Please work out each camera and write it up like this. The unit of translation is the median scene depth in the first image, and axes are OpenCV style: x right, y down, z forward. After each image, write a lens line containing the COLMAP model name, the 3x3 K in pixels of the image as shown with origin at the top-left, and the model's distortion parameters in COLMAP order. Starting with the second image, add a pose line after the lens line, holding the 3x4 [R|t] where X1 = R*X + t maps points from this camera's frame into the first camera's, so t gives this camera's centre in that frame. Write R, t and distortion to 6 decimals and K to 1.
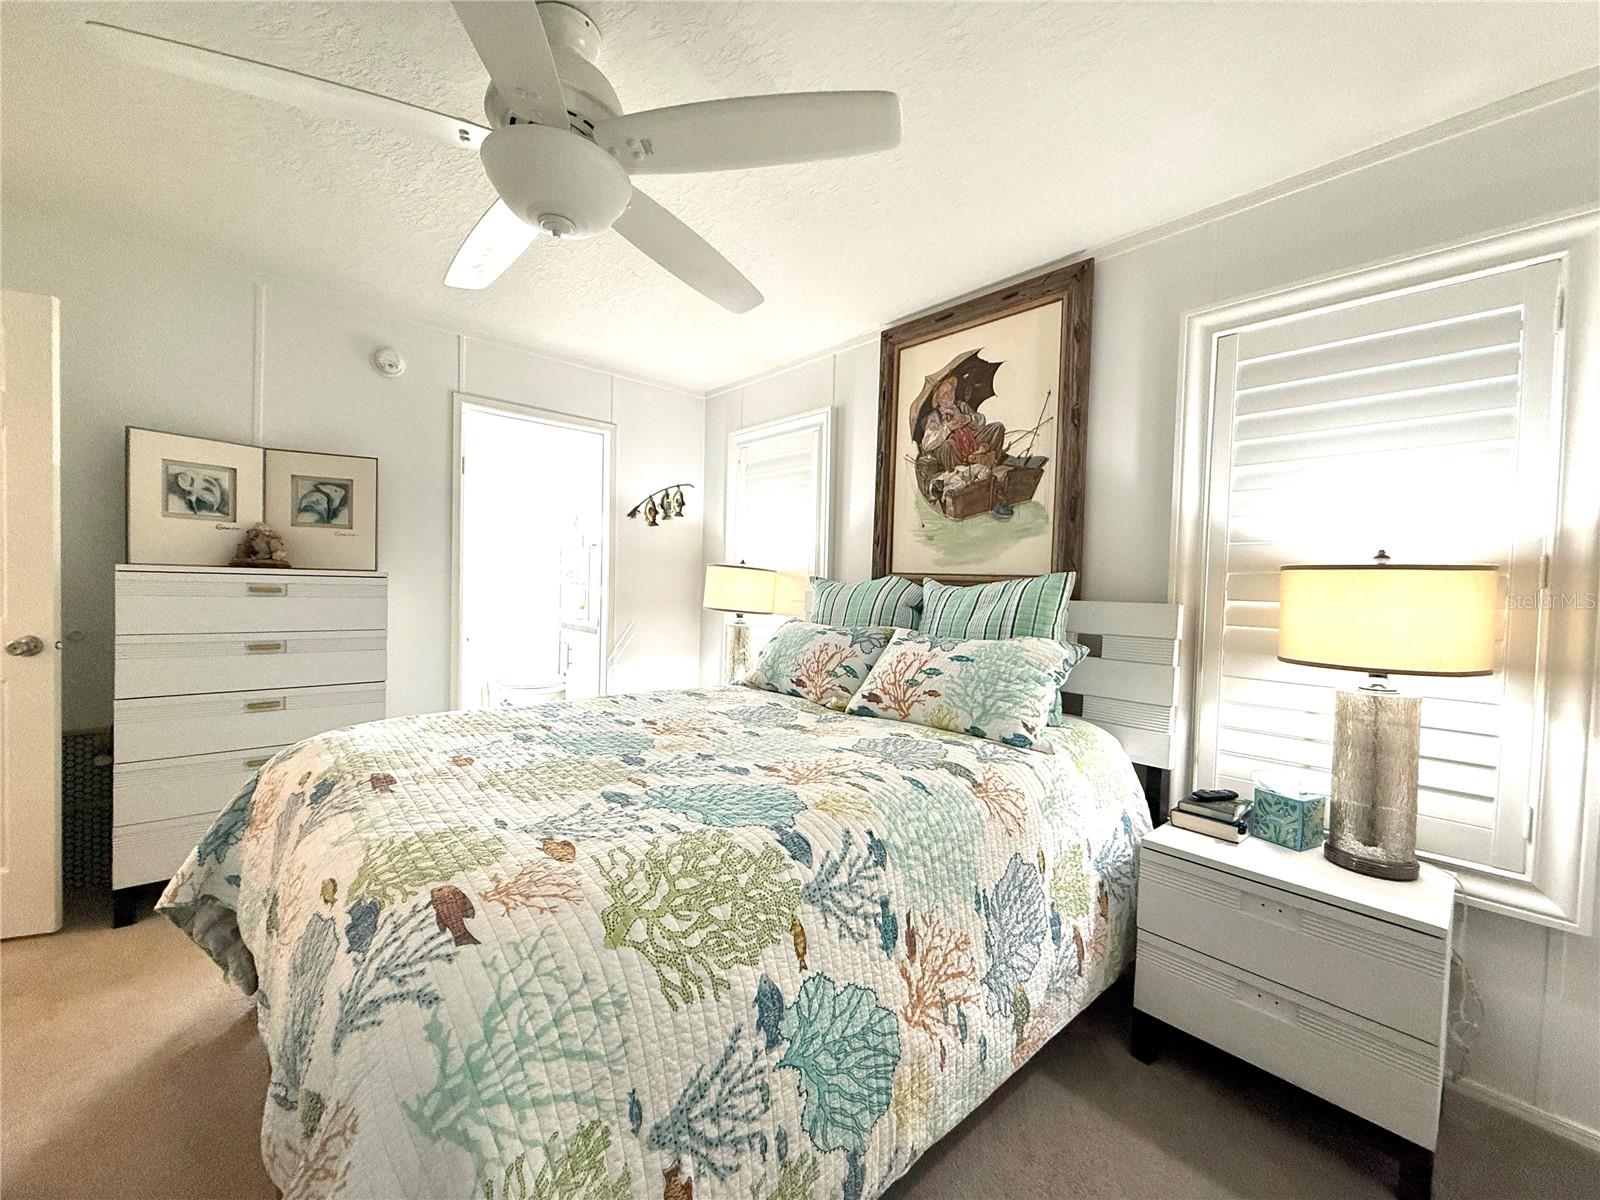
lens RADIAL K [[634.1, 0, 798.2], [0, 634.1, 600.5], [0, 0, 1]] dist [-0.000187, -0.000067]
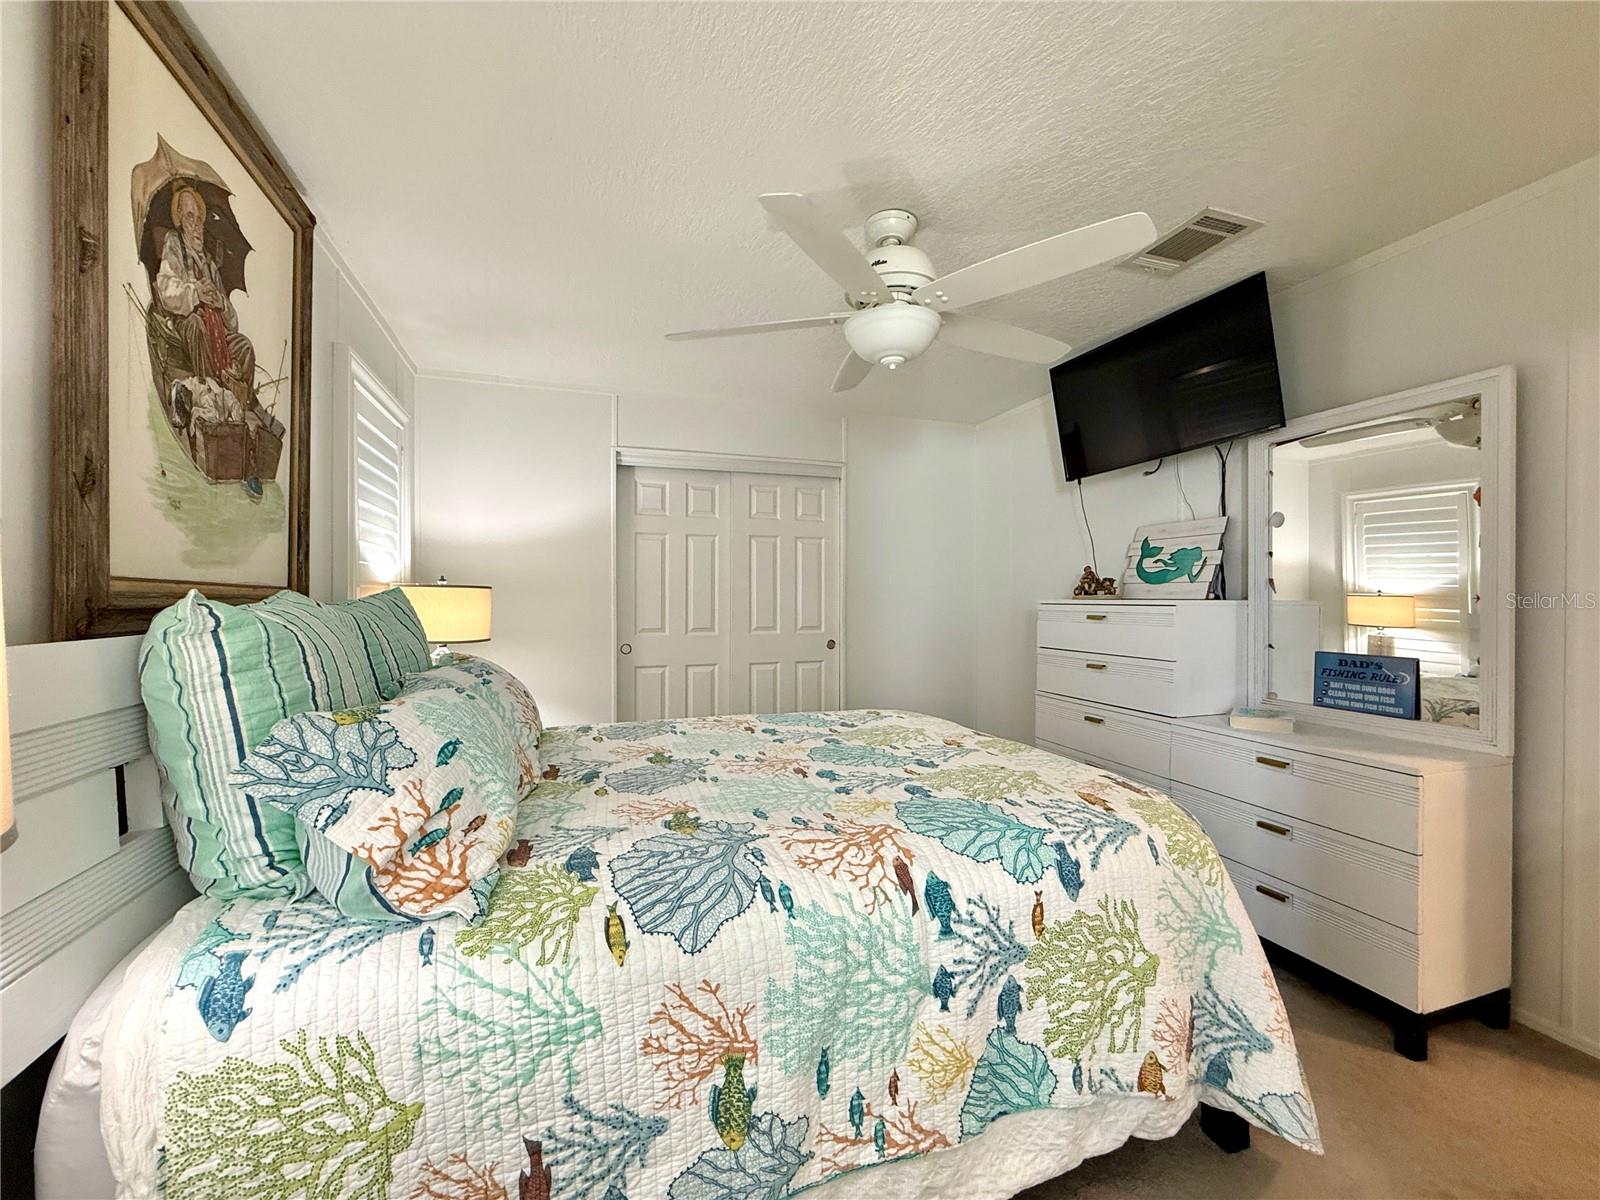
lens RADIAL K [[634.1, 0, 798.2], [0, 634.1, 600.5], [0, 0, 1]] dist [-0.000187, -0.000067]
pose [[-0.918646, -0.025785, 0.394240, -0.412008], [-0.010370, 0.999098, 0.041182, -0.054971], [-0.394946, 0.033743, -0.918084, 1.309867]]
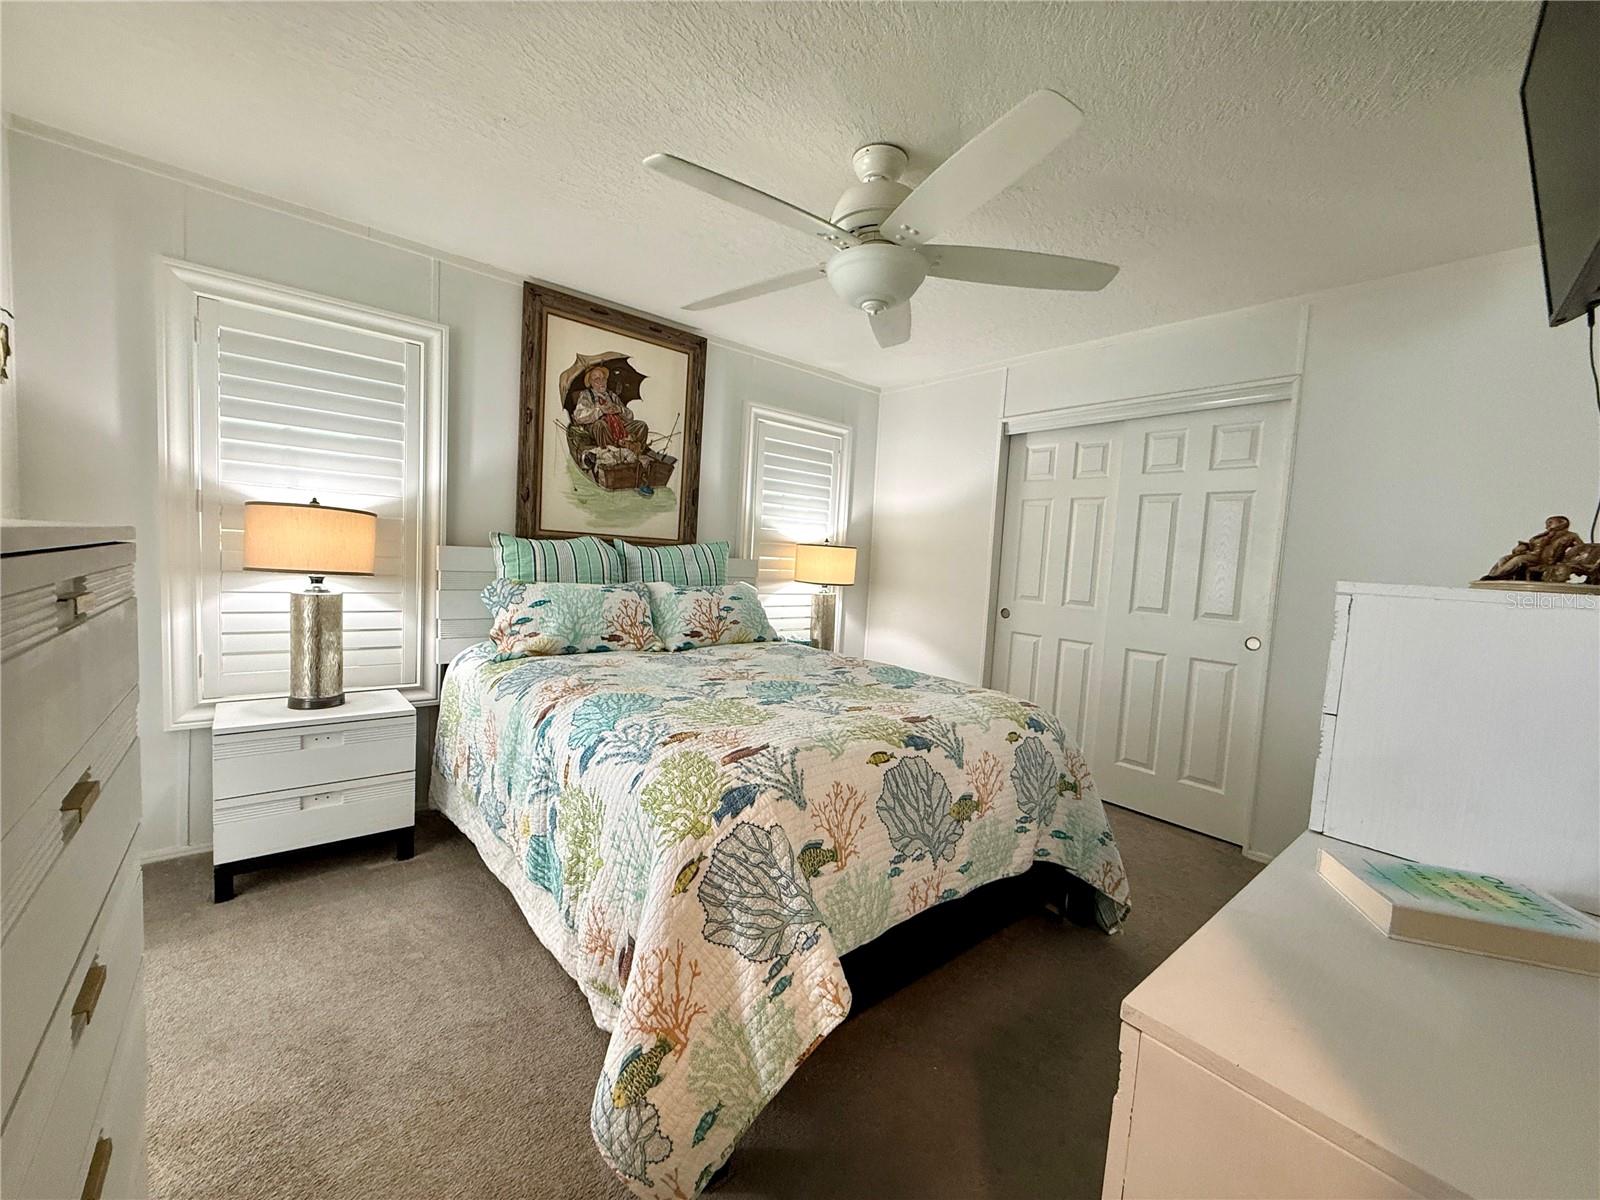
lens RADIAL K [[634.1, 0, 798.2], [0, 634.1, 600.5], [0, 0, 1]] dist [-0.000187, -0.000067]
pose [[0.036054, -0.092573, 0.995053, -0.978101], [-0.024237, 0.995326, 0.093477, -0.039755], [-0.999056, -0.027487, 0.033642, 0.597675]]
